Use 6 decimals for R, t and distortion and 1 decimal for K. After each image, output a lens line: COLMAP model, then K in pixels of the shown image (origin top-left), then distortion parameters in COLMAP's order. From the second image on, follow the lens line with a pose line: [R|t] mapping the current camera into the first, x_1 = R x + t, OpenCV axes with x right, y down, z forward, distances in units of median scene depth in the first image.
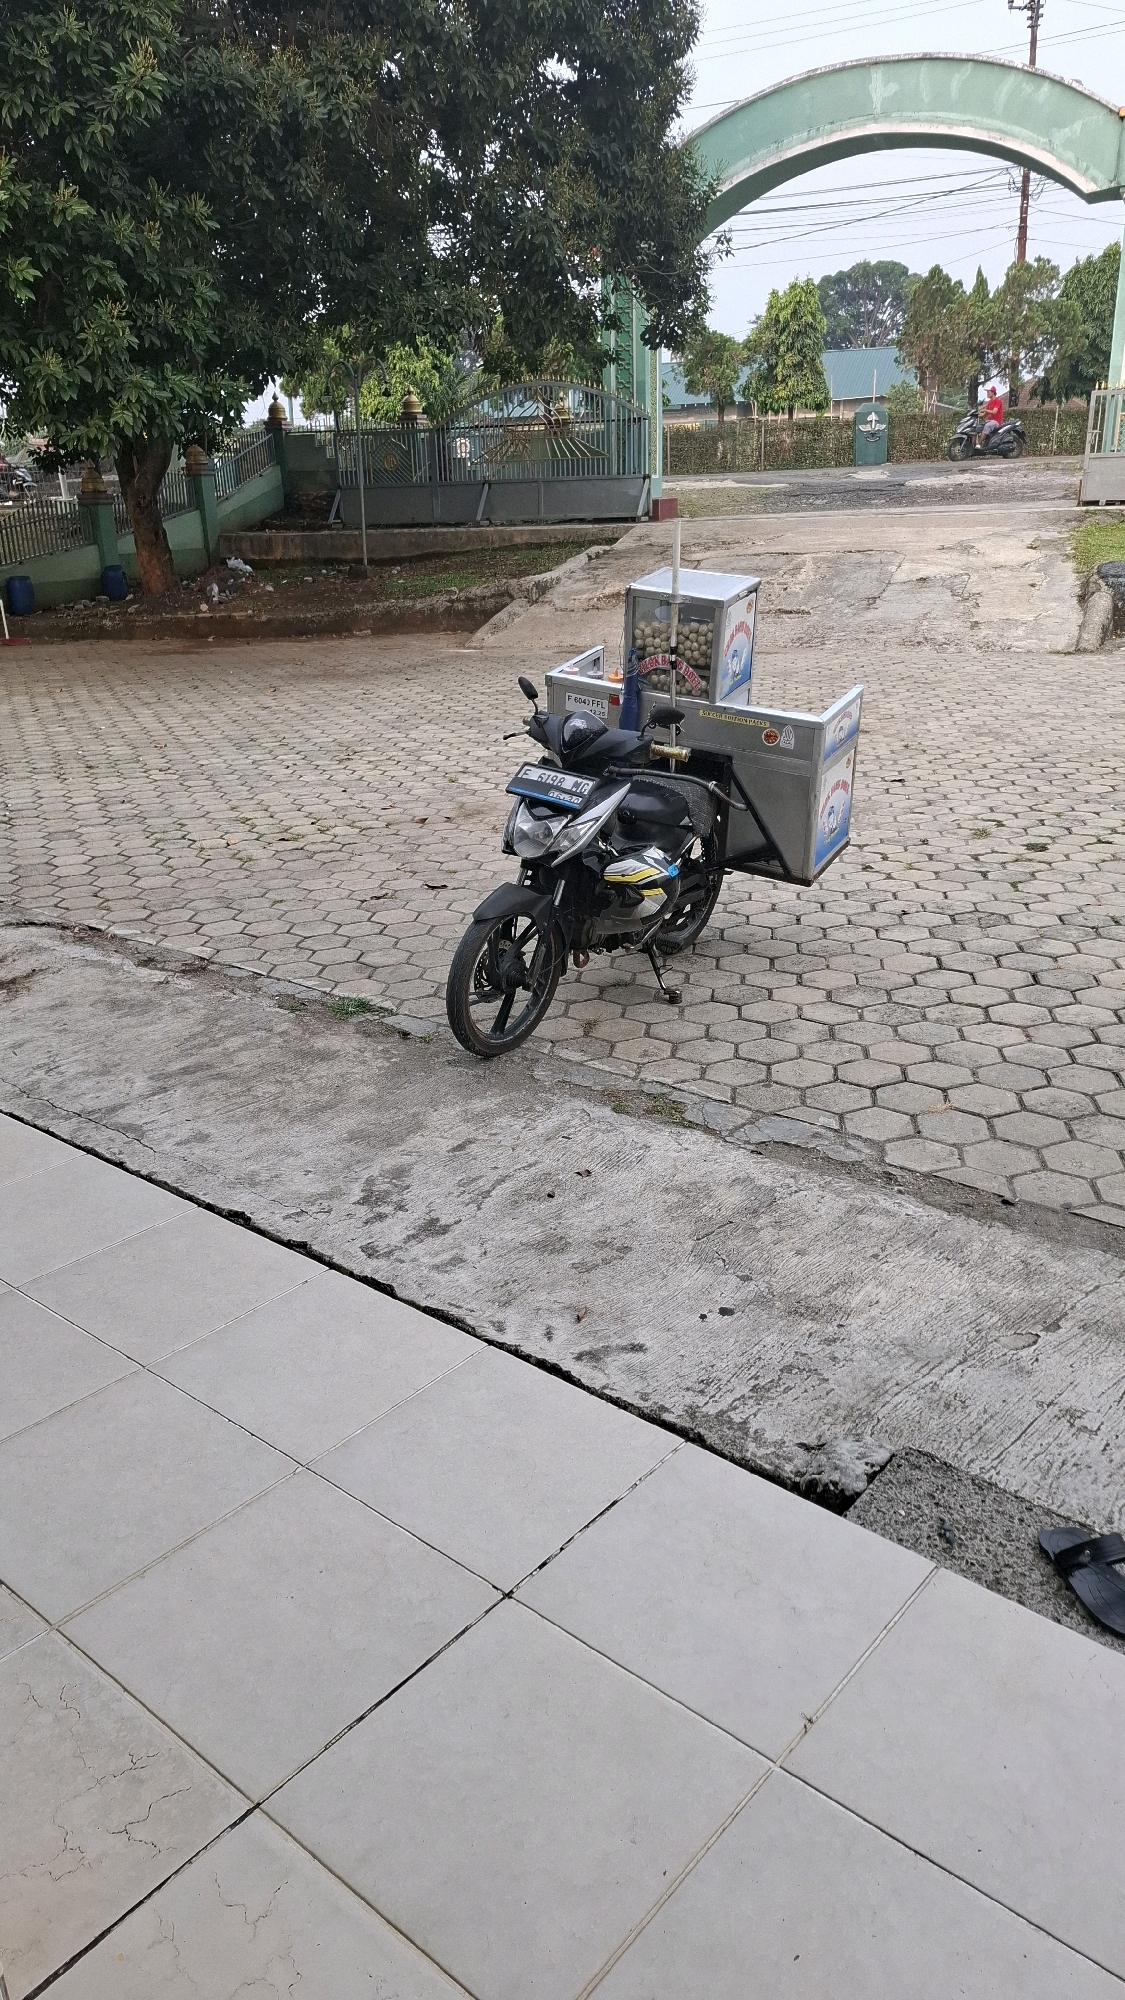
lens RADIAL K [[1447.6, 0, 562.2], [0, 1447.6, 1002.5], [0, 0, 1]] dist [0.059172, -0.007708]
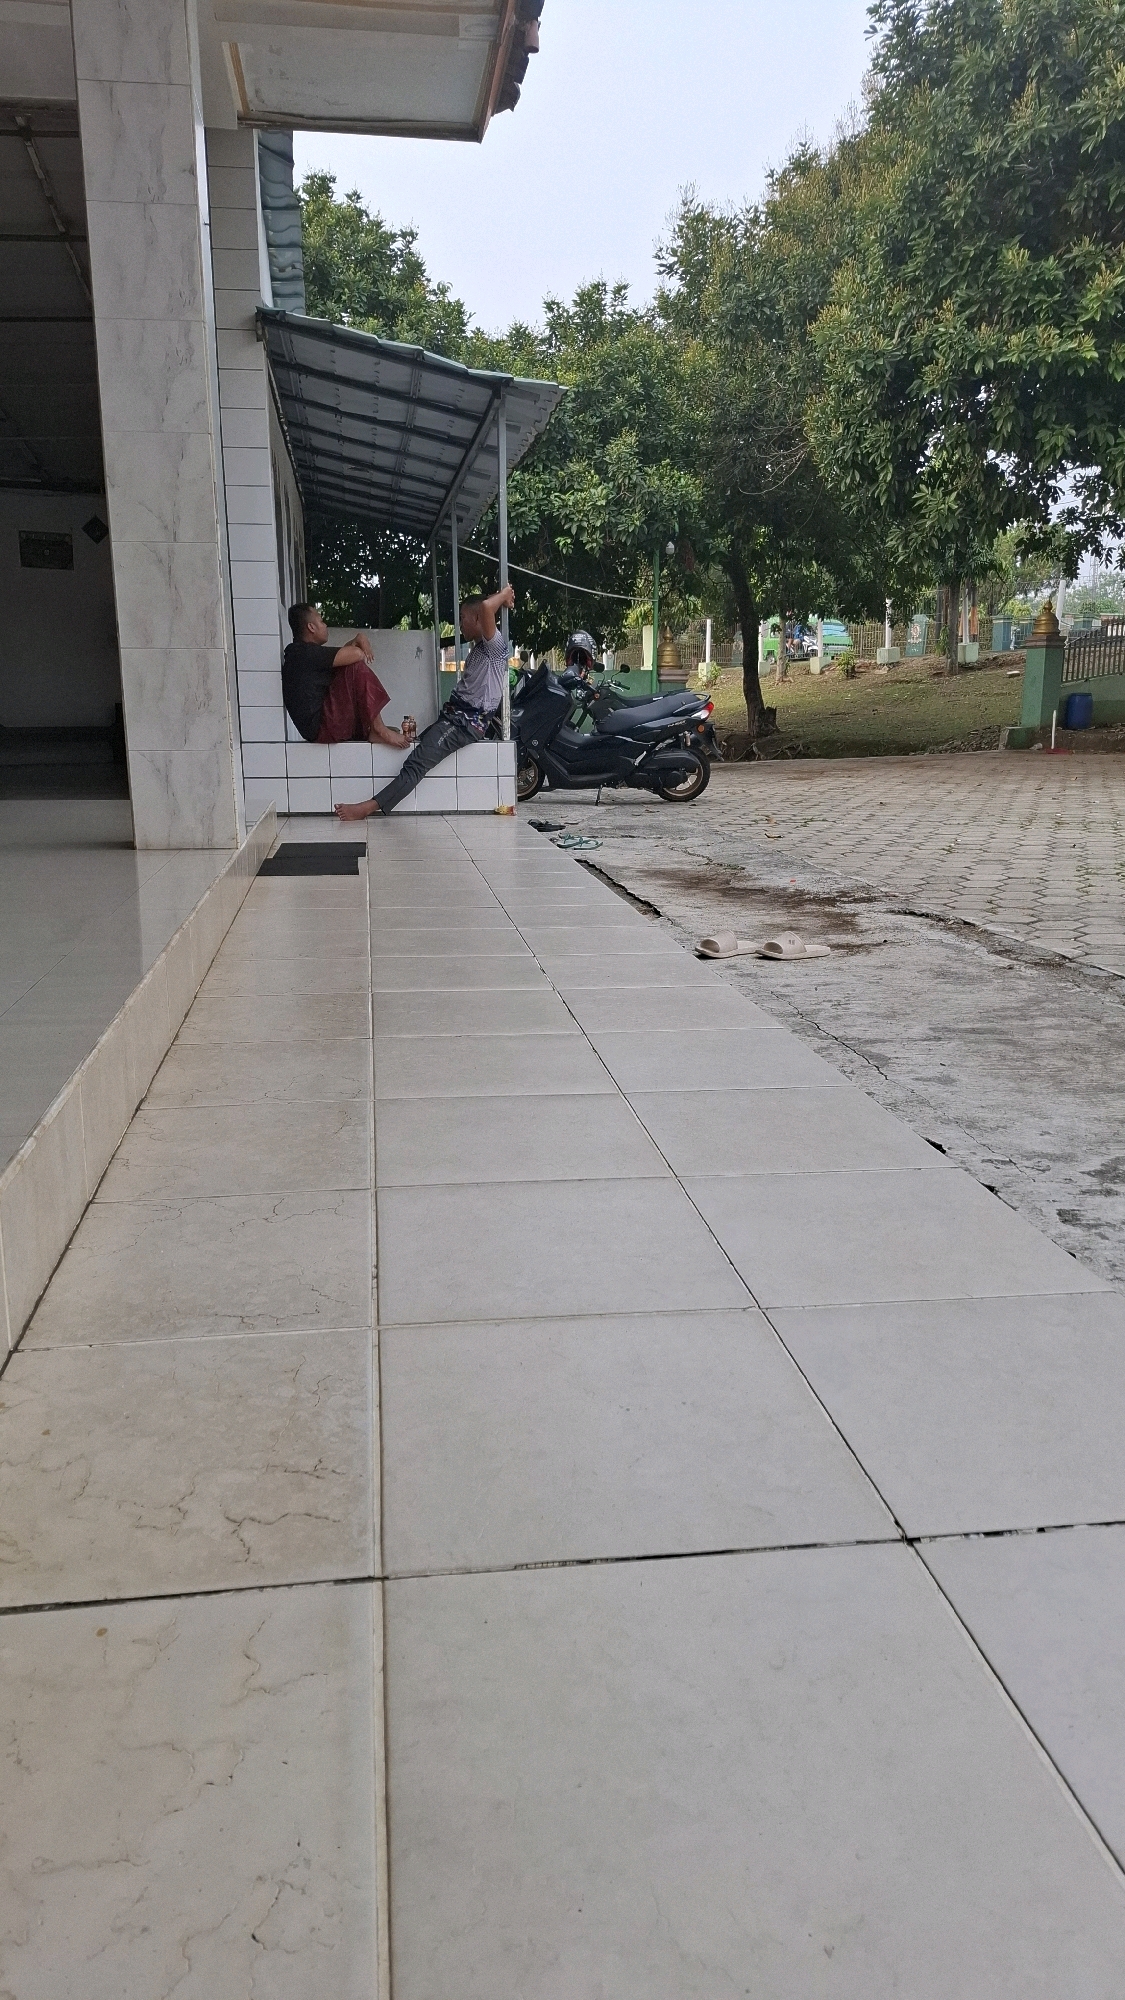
lens RADIAL K [[1447.6, 0, 564.4], [0, 1447.6, 998.8], [0, 0, 1]] dist [0.059172, -0.007708]
pose [[0.755382, 0.181177, -0.629741, 0.097353], [-0.259883, 0.965038, -0.034090, 0.130206], [0.601548, 0.189410, 0.776057, 0.217148]]
